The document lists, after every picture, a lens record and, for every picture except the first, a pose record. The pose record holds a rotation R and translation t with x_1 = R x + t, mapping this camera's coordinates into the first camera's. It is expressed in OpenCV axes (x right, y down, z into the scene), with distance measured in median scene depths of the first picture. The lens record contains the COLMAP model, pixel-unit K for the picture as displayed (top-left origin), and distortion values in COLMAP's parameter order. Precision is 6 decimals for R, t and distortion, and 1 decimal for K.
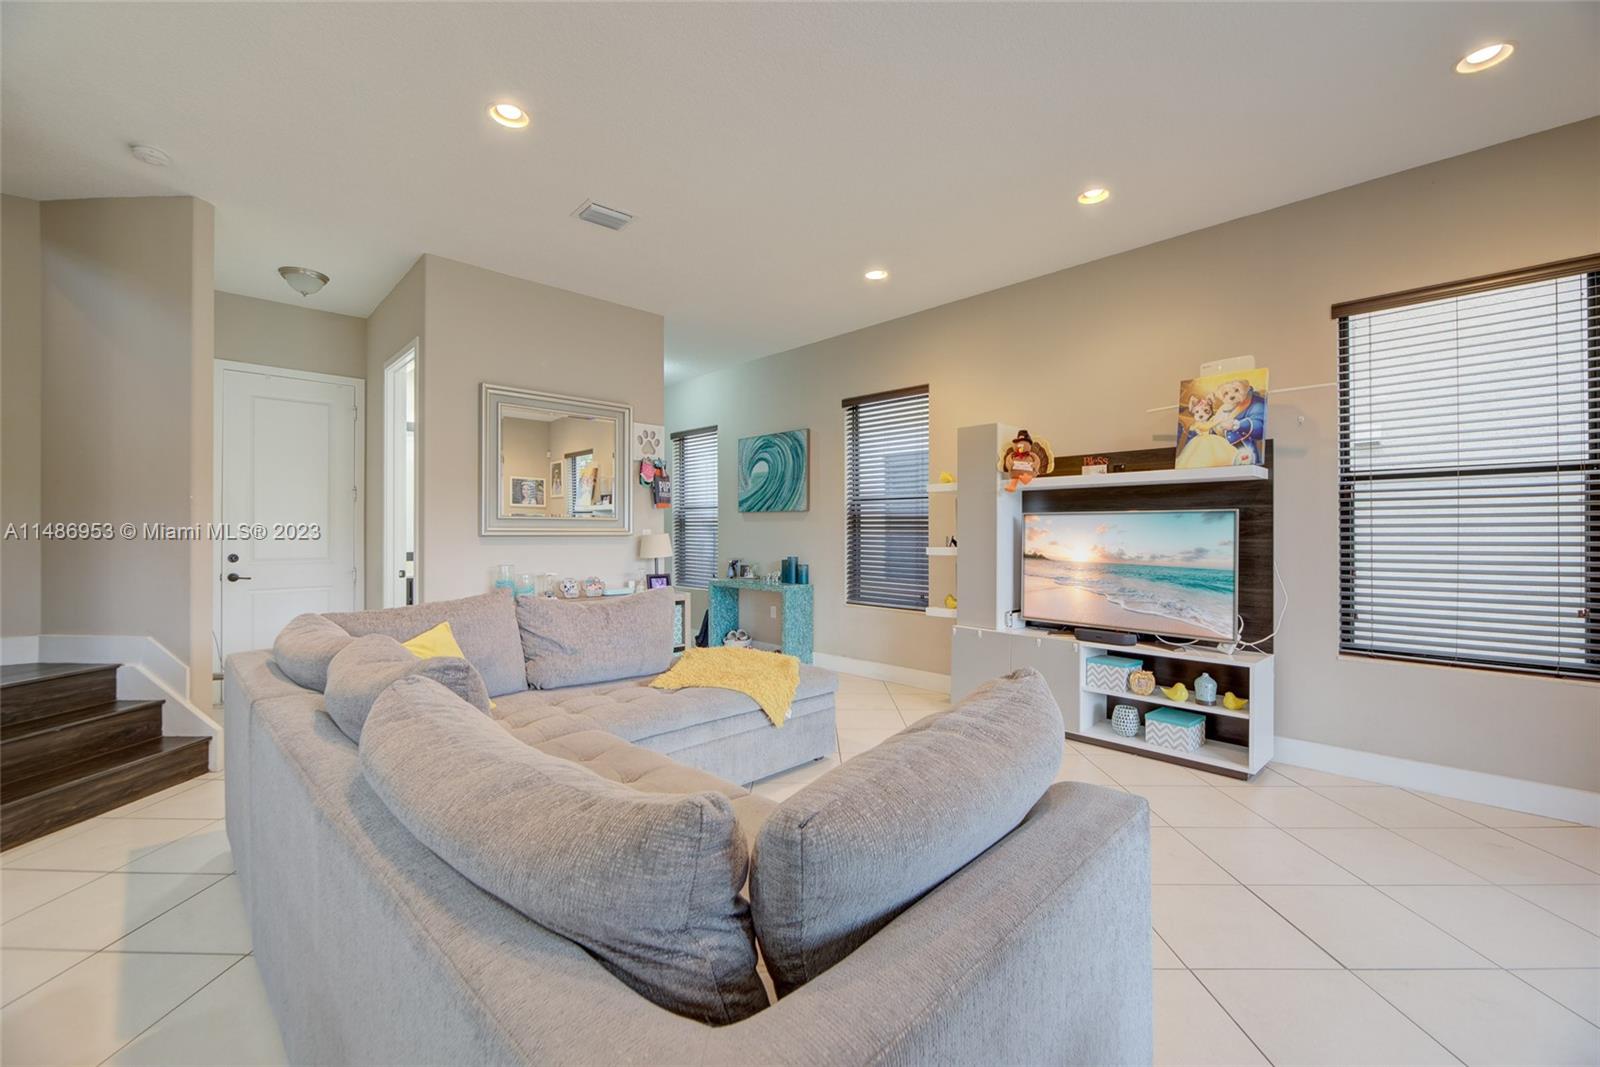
lens RADIAL K [[655.6, 0, 796.8], [0, 655.6, 529.0], [0, 0, 1]] dist [-0.010246, 0.000427]
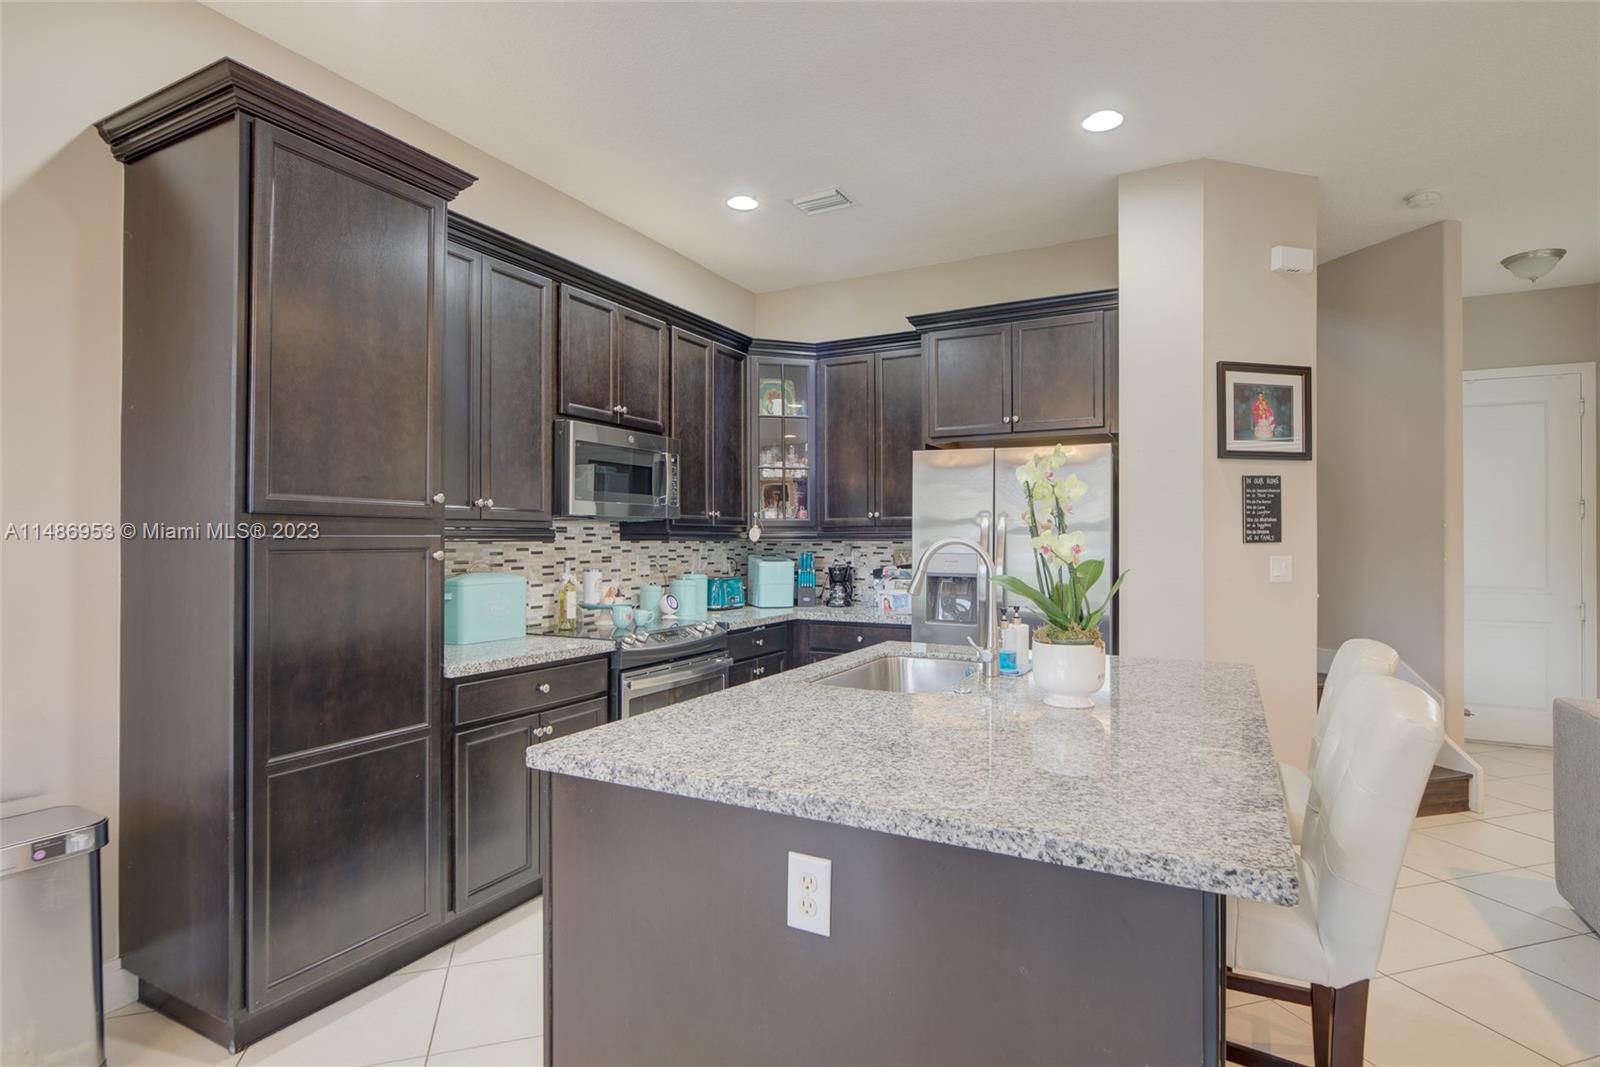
lens RADIAL K [[802.1, 0, 795.0], [0, 802.1, 531.4], [0, 0, 1]] dist [-0.011529, 0.001270]
pose [[0.301464, -0.007514, -0.953448, -0.060529], [0.002188, 0.999972, -0.007189, -0.027637], [0.953475, 0.000081, 0.301472, -0.247297]]
